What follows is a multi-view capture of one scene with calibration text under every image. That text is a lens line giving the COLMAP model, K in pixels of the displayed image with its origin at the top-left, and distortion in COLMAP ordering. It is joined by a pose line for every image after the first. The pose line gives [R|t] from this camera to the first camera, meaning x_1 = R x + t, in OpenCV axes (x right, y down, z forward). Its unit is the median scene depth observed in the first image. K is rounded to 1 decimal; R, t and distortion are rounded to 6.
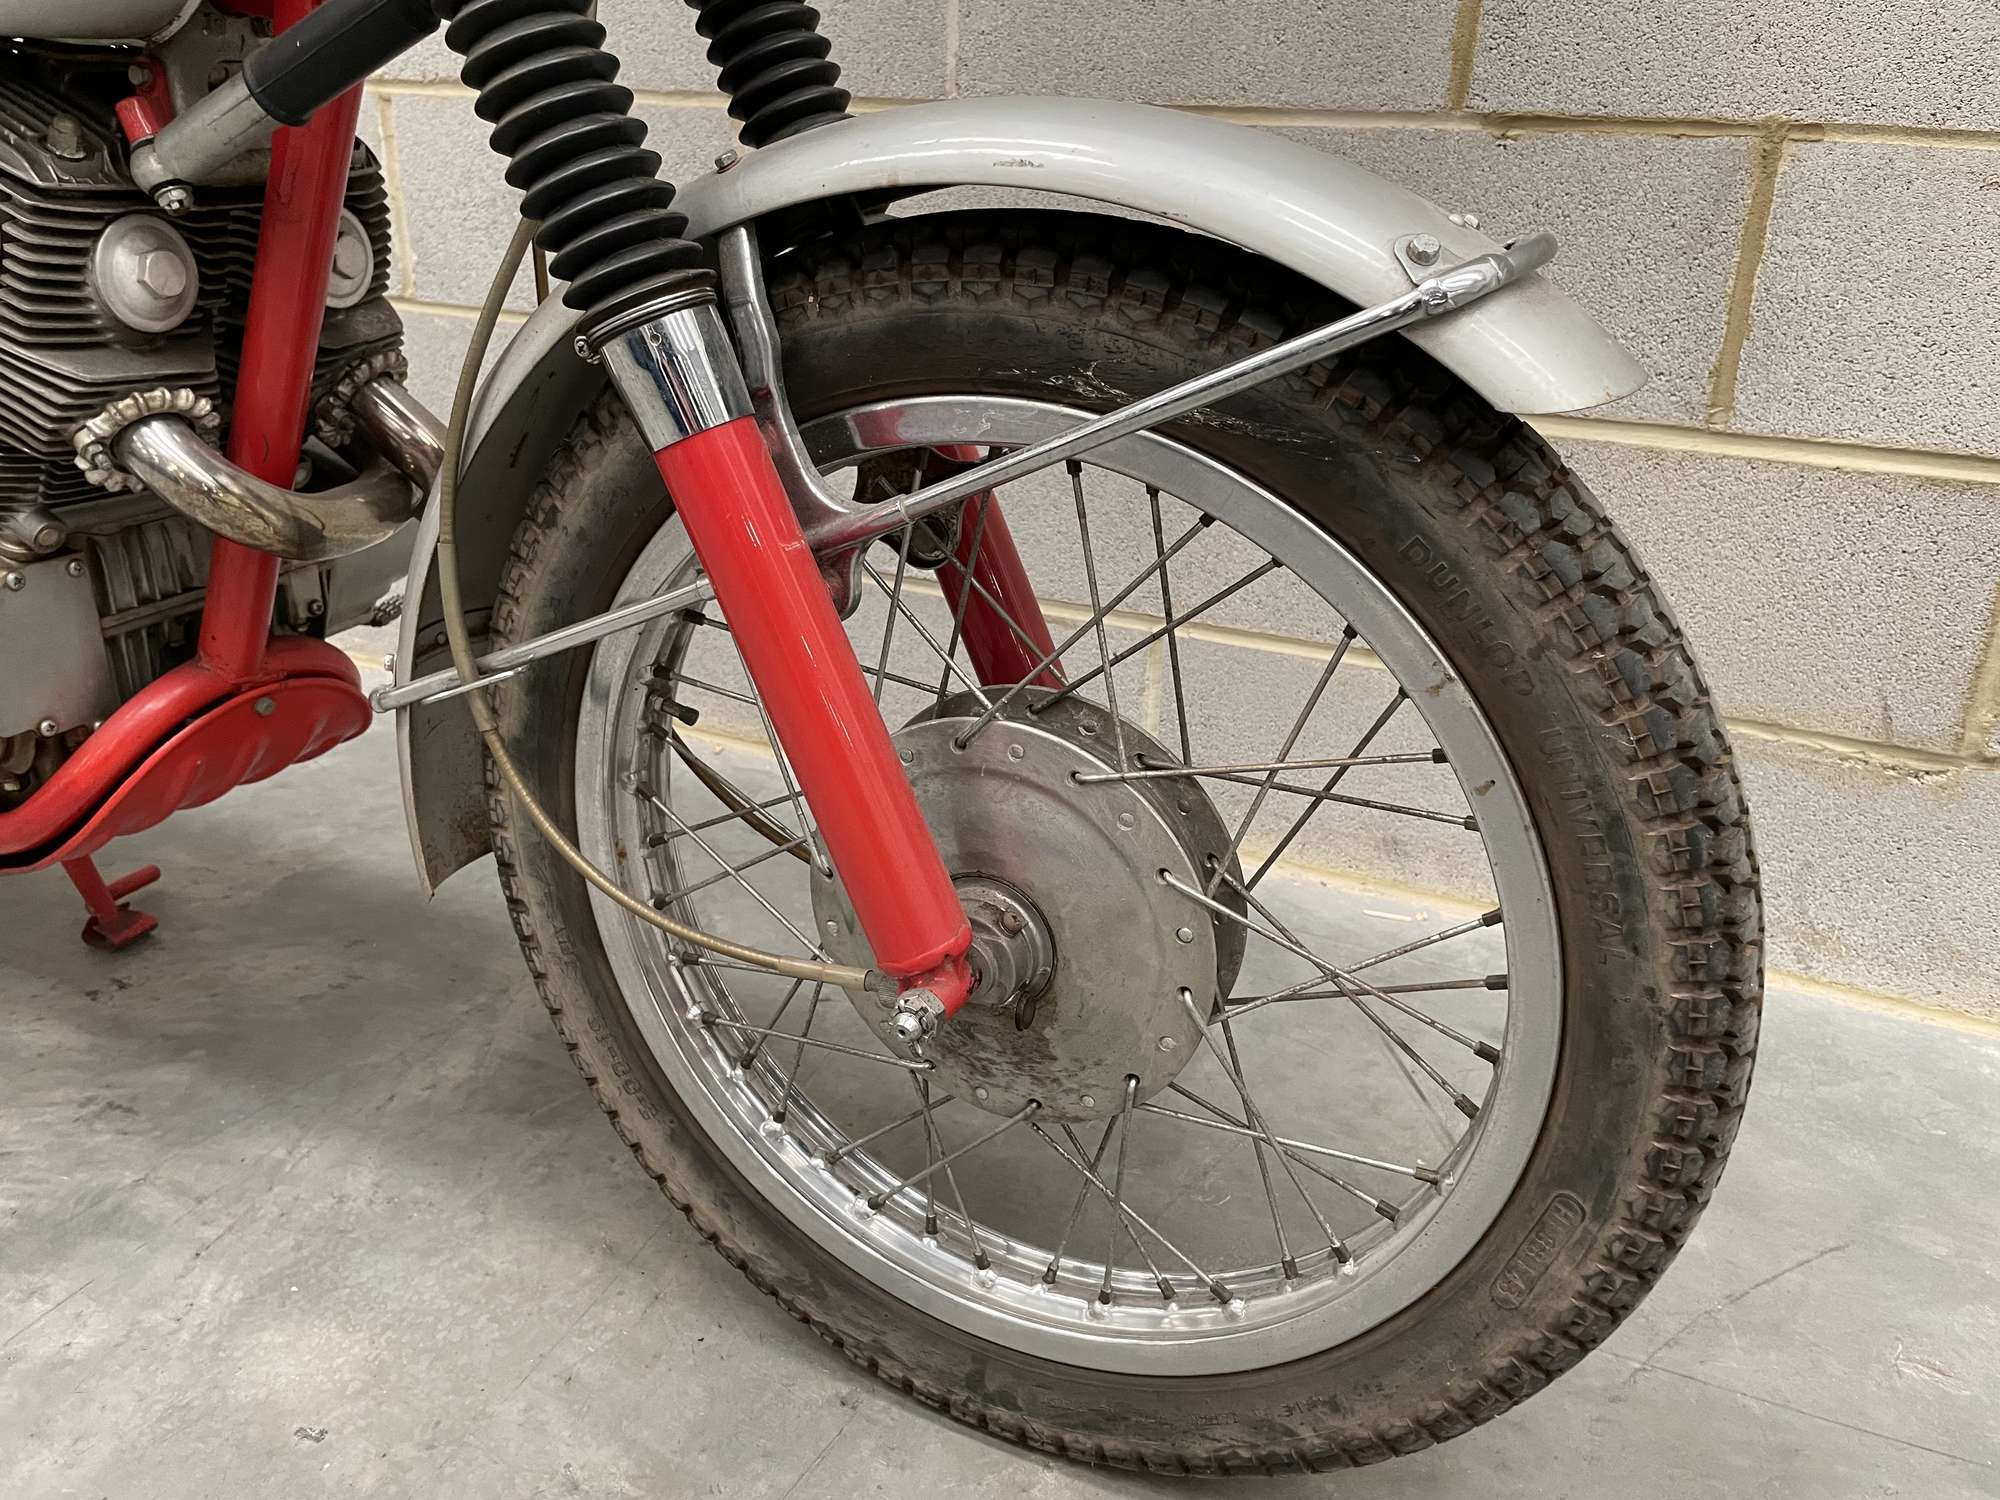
lens RADIAL K [[1547.5, 0, 1006.9], [0, 1547.5, 746.0], [0, 0, 1]] dist [0.076703, -0.120333]
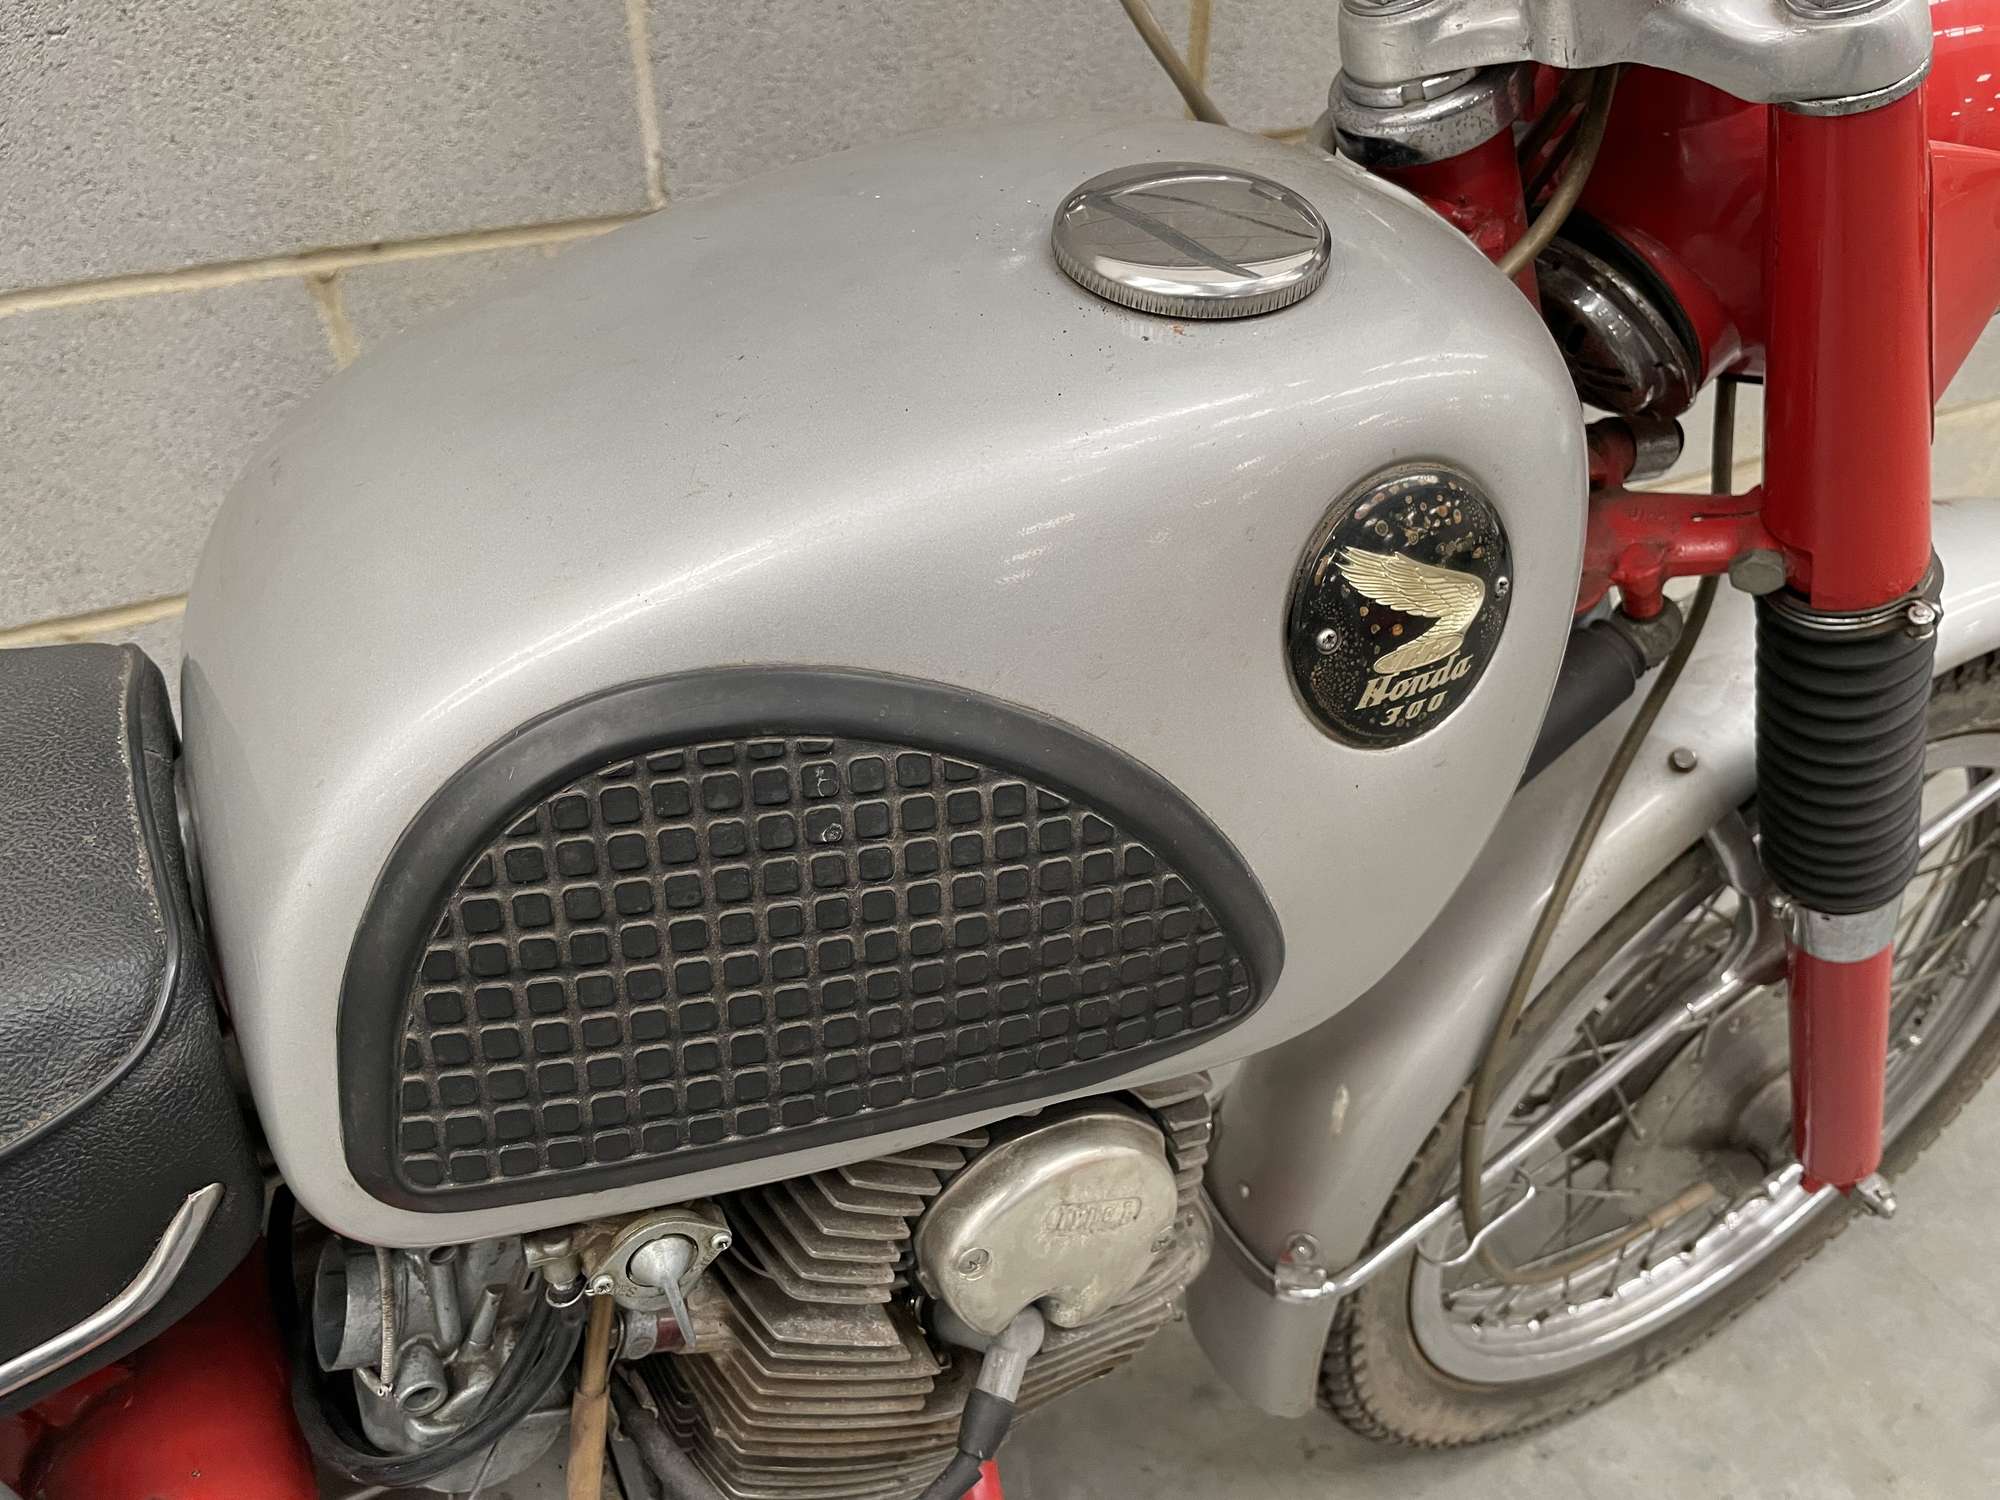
lens RADIAL K [[1547.5, 0, 1019.6], [0, 1547.5, 748.2], [0, 0, 1]] dist [0.076703, -0.120333]
pose [[0.610856, -0.479714, 0.629865, -0.955860], [0.298801, 0.876395, 0.377691, -0.721759], [-0.733194, -0.042511, 0.678689, 0.543600]]
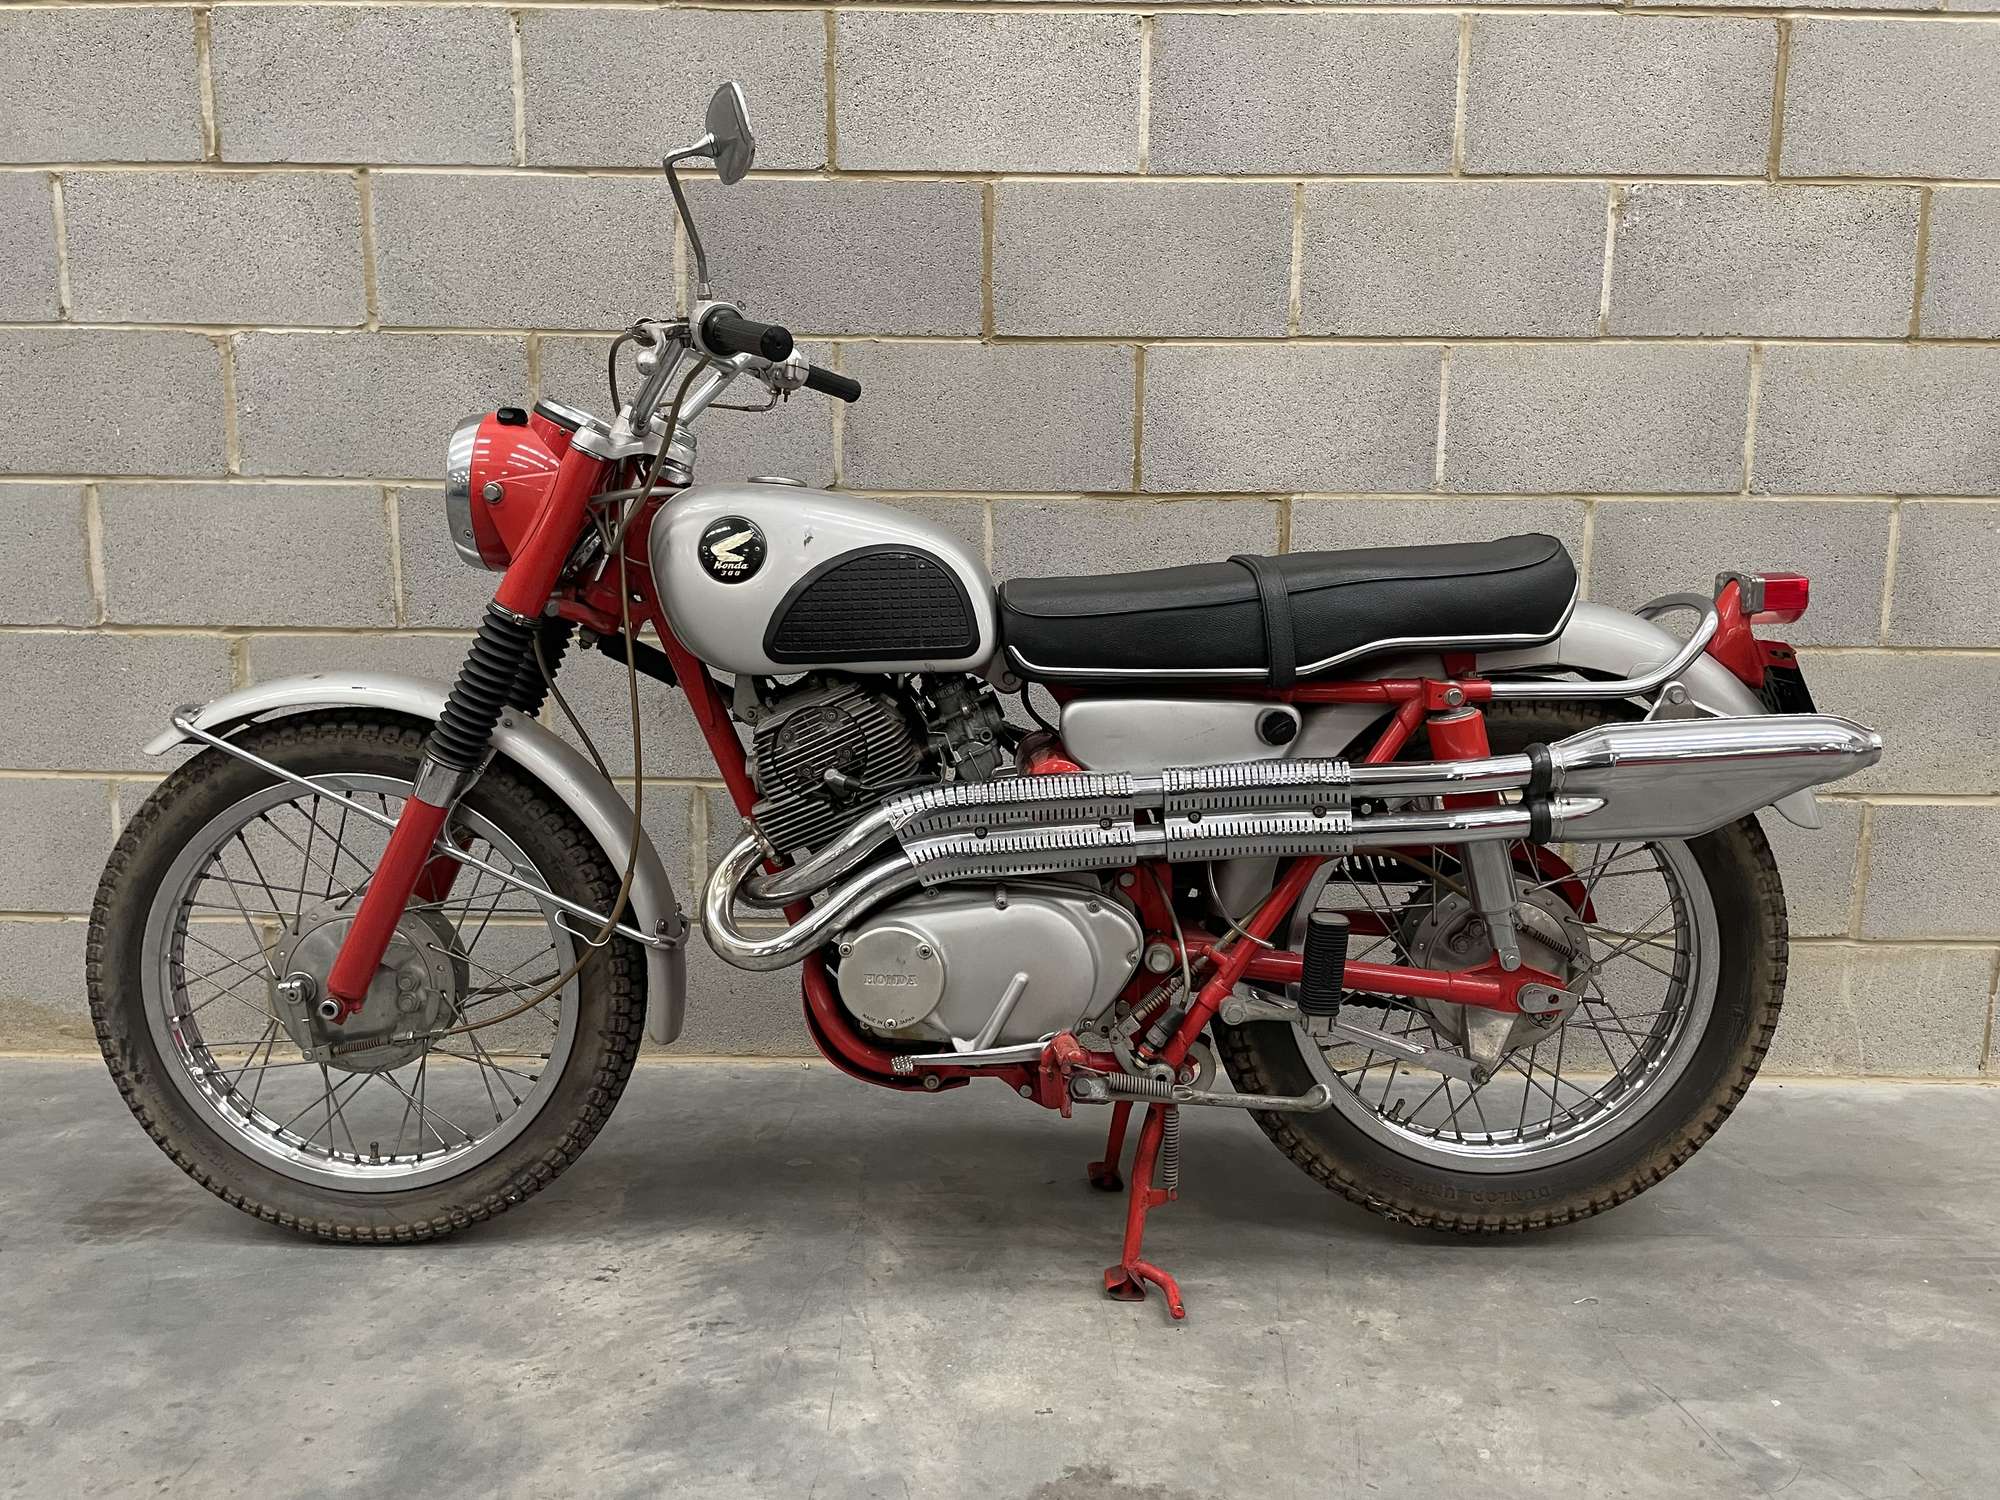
lens RADIAL K [[1547.5, 0, 1007.1], [0, 1547.5, 727.4], [0, 0, 1]] dist [0.076703, -0.120333]
pose [[0.905070, -0.080261, 0.417621, -1.258571], [0.174331, 0.965746, -0.192207, 0.016833], [-0.387889, 0.246765, 0.888059, -0.834864]]
